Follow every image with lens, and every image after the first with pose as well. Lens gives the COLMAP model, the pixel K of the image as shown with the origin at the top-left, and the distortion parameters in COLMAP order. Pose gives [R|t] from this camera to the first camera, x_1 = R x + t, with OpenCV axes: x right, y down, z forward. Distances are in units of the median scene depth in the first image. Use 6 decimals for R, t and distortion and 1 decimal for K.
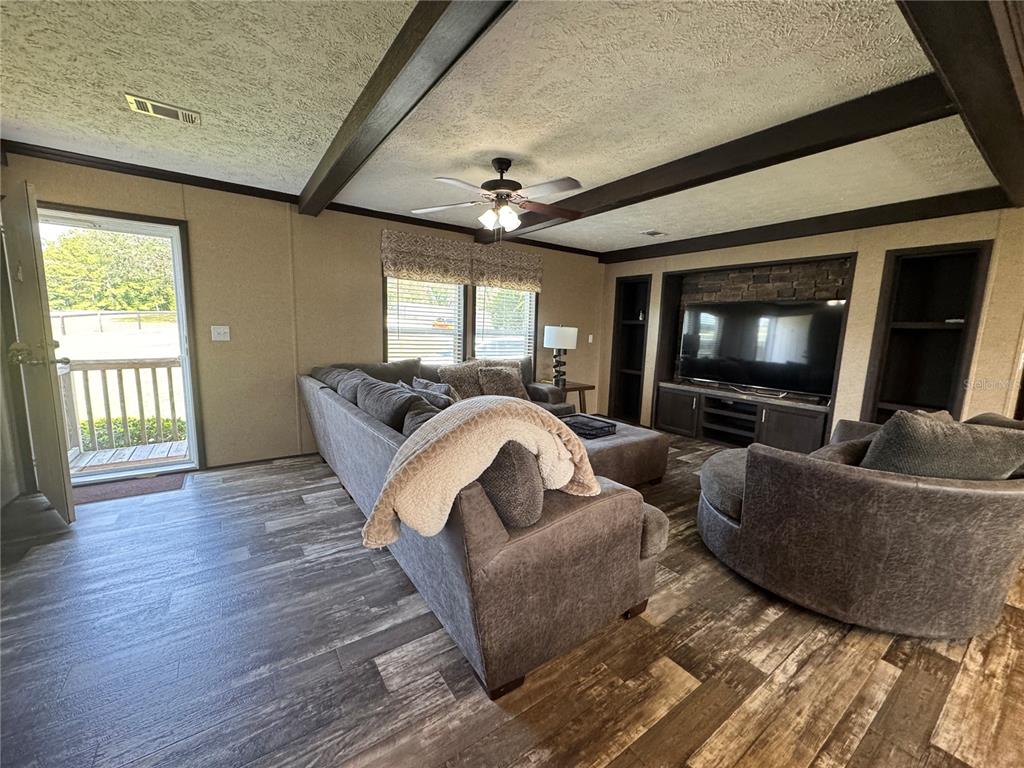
lens RADIAL K [[406.3, 0, 509.9], [0, 406.3, 382.5], [0, 0, 1]] dist [-0.000952, -0.000094]
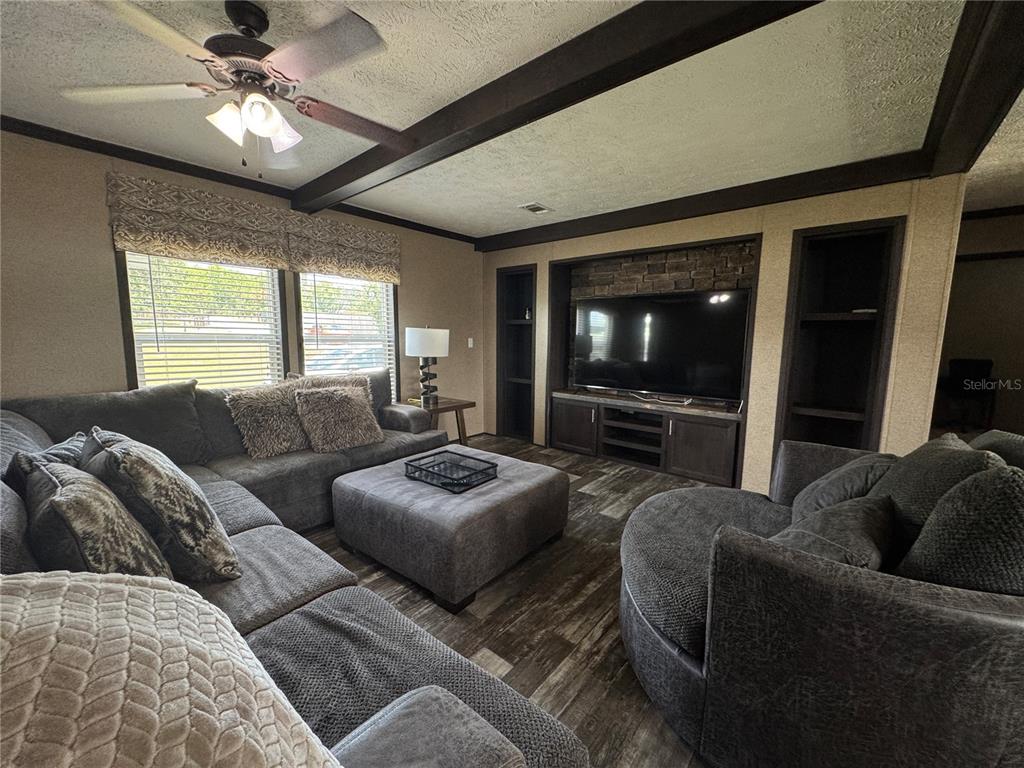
lens RADIAL K [[406.3, 0, 511.5], [0, 406.3, 382.8], [0, 0, 1]] dist [-0.000952, -0.000094]
pose [[0.967171, -0.052147, 0.248719, 0.098721], [0.055146, 0.998465, -0.005100, -0.025962], [-0.248071, 0.018648, 0.968562, 0.261480]]
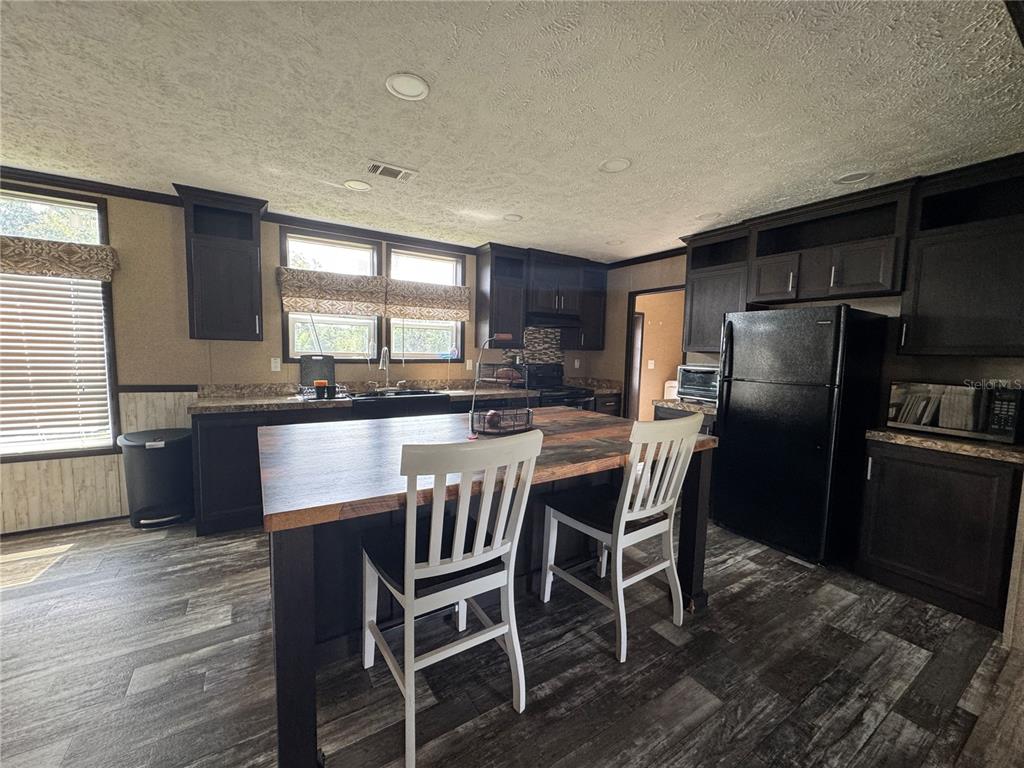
lens RADIAL K [[406.3, 0, 512.2], [0, 406.3, 384.6], [0, 0, 1]] dist [-0.000952, -0.000094]
pose [[-0.996556, -0.073985, 0.037436, 0.774814], [-0.063964, 0.973243, 0.220696, -0.070275], [-0.052762, 0.217541, -0.974624, 0.693949]]
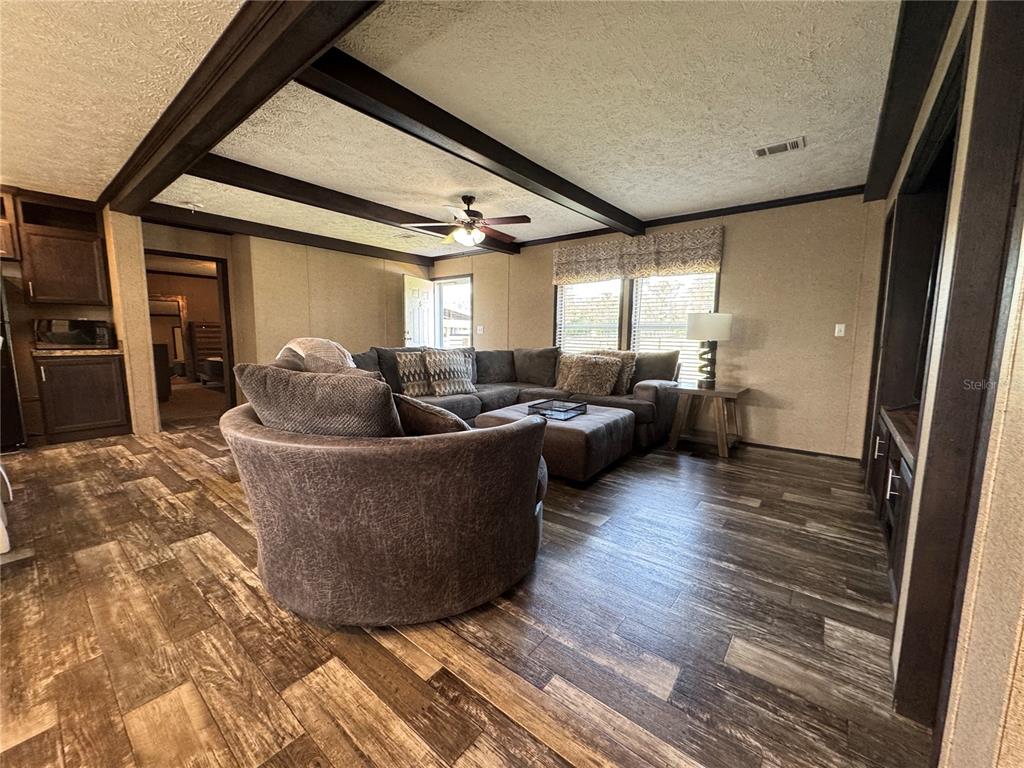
lens RADIAL K [[406.3, 0, 512.0], [0, 406.3, 382.0], [0, 0, 1]] dist [-0.000952, -0.000094]
pose [[0.281974, 0.081066, -0.955991, 0.916404], [-0.131306, 0.990309, 0.045247, 0.009897], [0.950394, 0.112768, 0.289886, 0.506953]]
